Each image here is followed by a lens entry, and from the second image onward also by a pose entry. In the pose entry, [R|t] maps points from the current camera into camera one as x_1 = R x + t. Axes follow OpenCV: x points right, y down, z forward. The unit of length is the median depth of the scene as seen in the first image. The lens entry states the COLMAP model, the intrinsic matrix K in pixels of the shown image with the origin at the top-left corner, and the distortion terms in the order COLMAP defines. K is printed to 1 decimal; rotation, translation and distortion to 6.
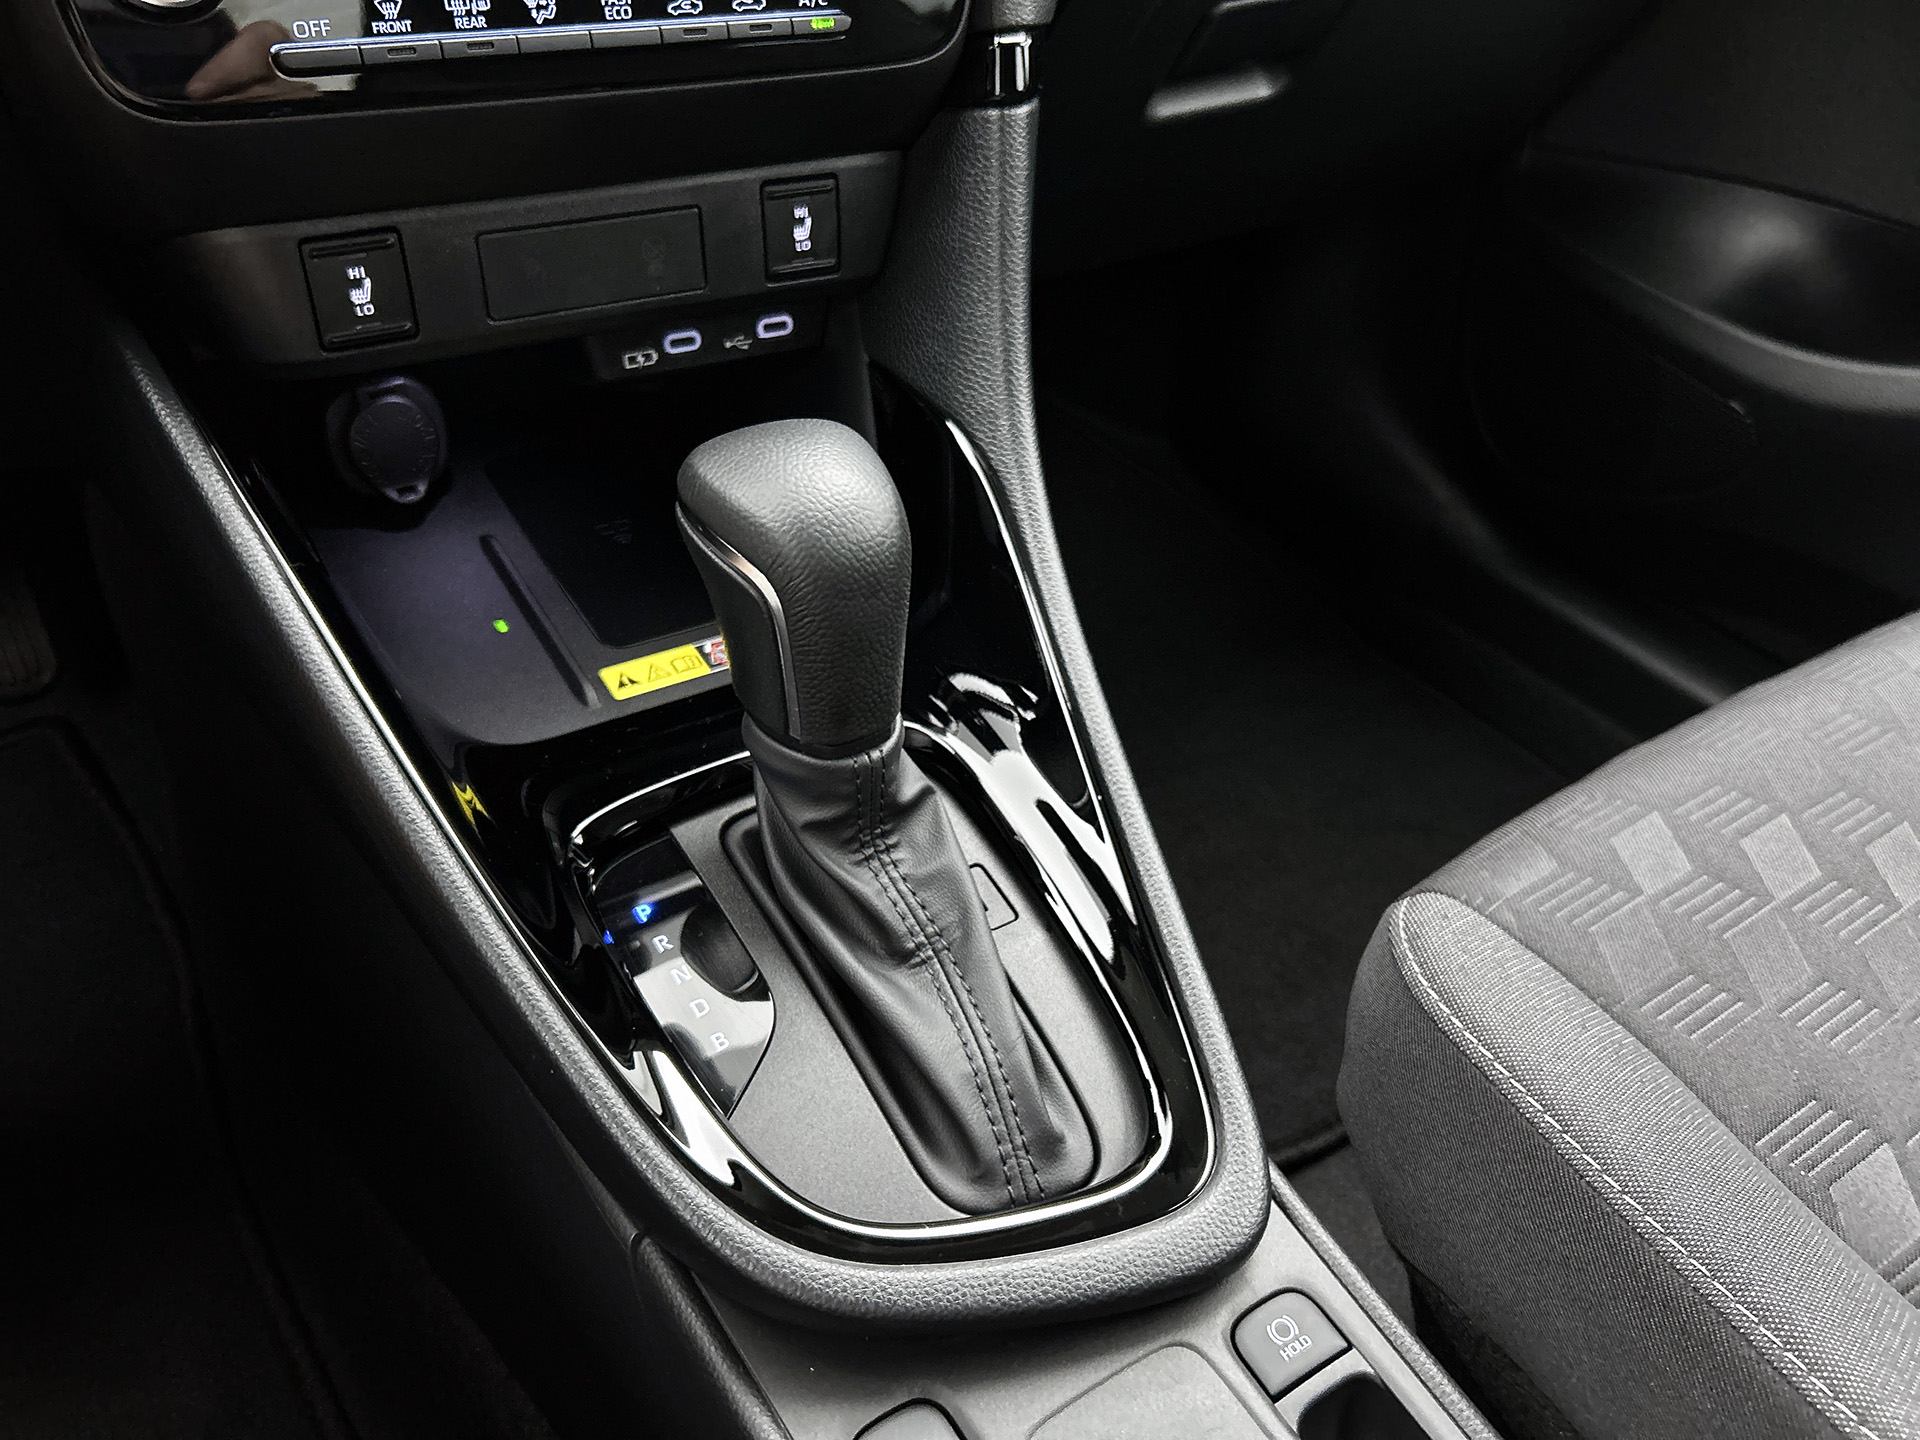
lens RADIAL K [[1451.3, 0, 948.1], [0, 1451.3, 717.9], [0, 0, 1]] dist [0.031939, -0.026010]
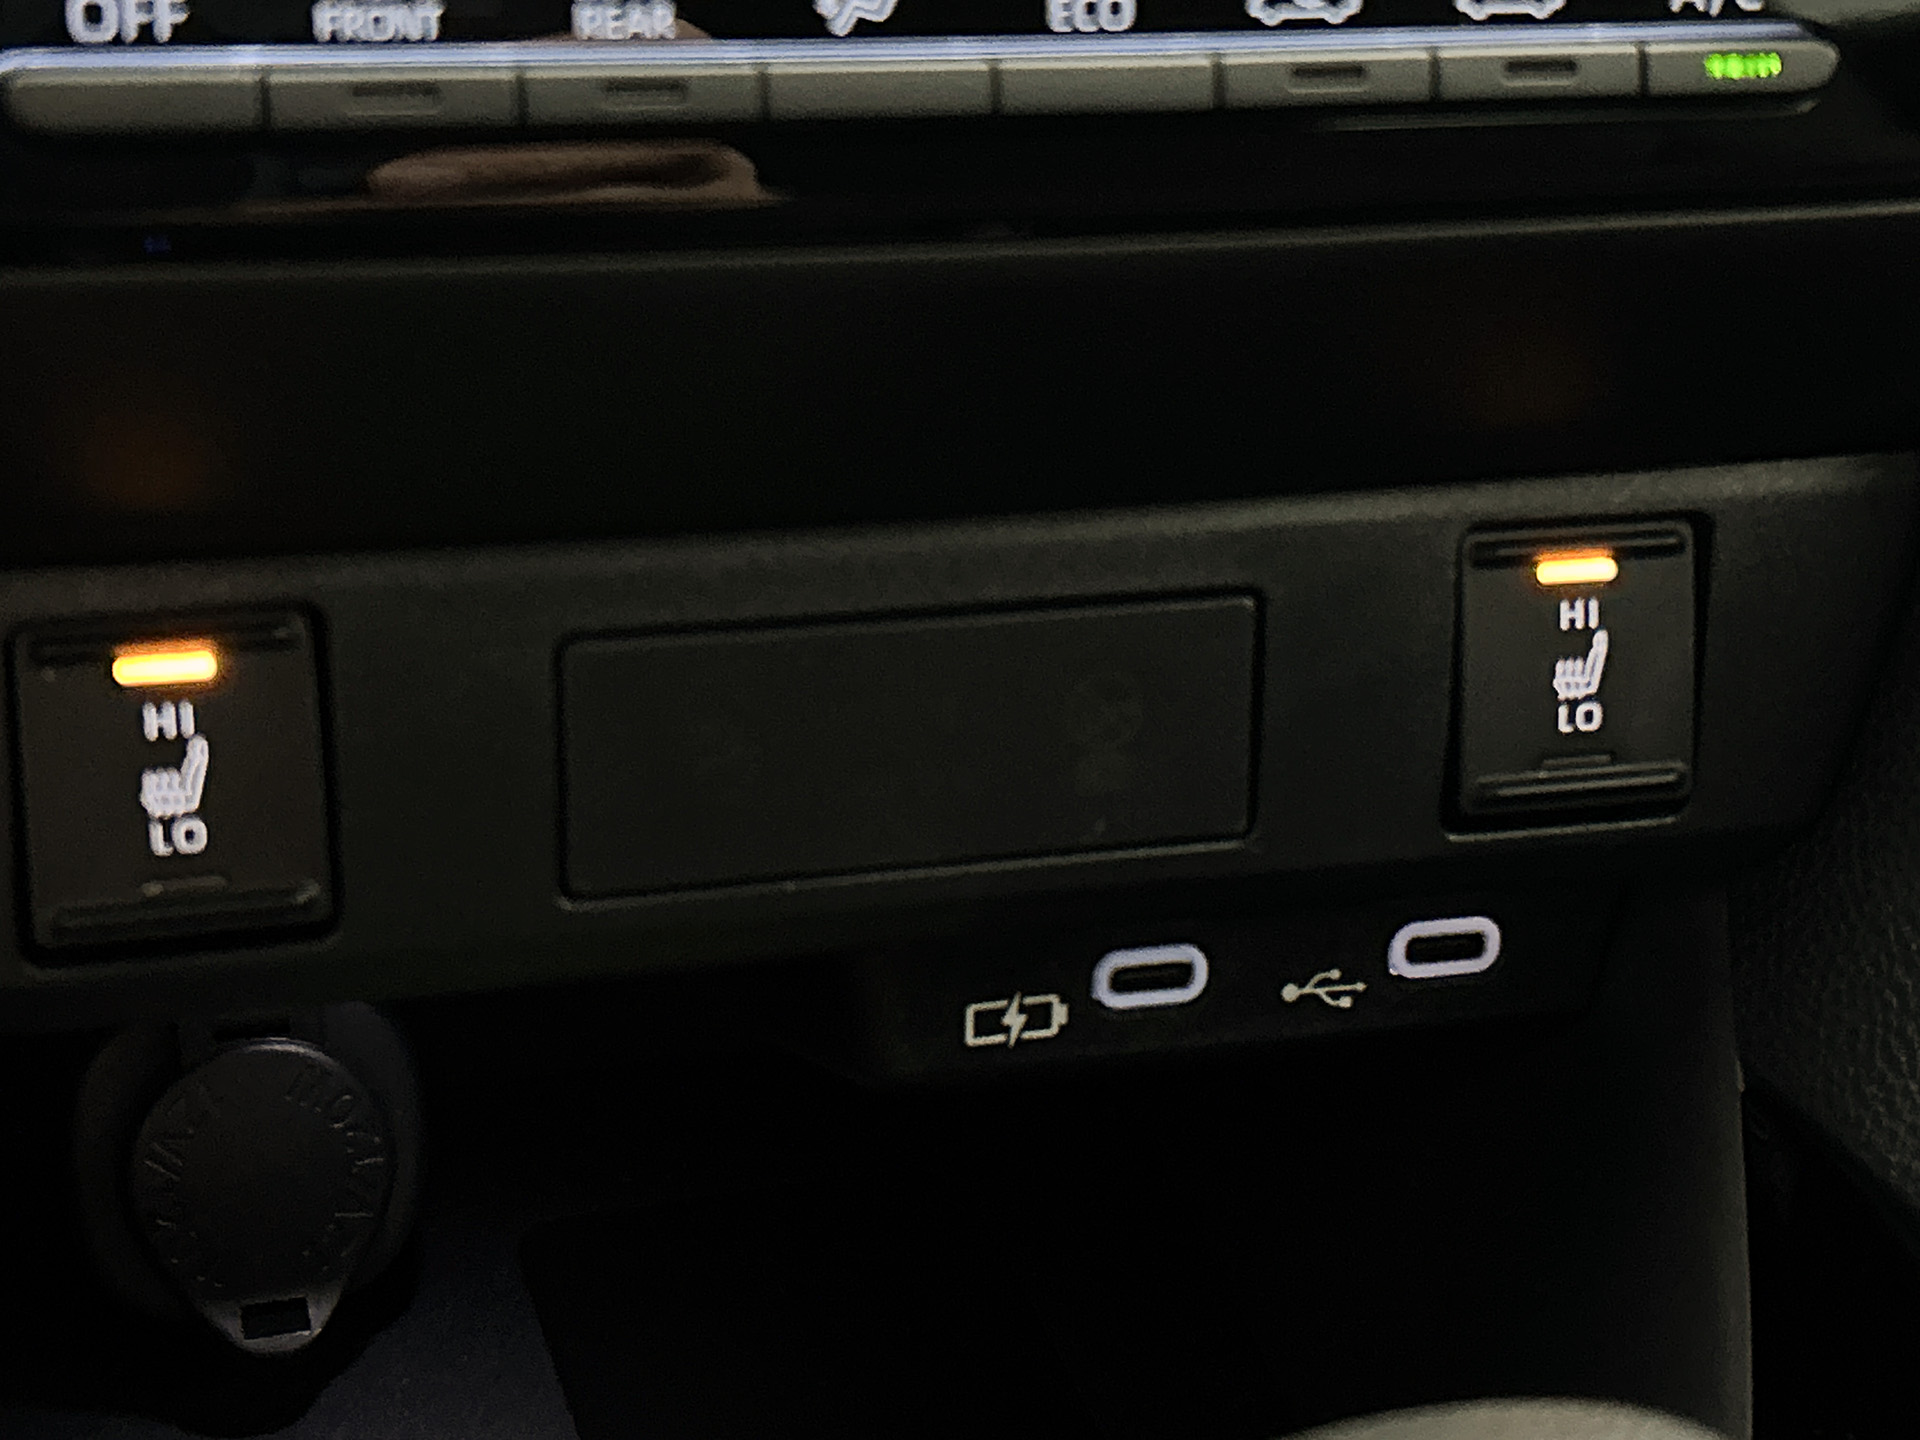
lens RADIAL K [[3347.3, 0, 965.4], [0, 3347.3, 732.0], [0, 0, 1]] dist [0.166924, 0.000000]
pose [[0.972318, 0.082492, -0.218614, -0.072977], [-0.135155, 0.961763, -0.238212, -0.142439], [0.190604, 0.261164, 0.946289, 0.316056]]
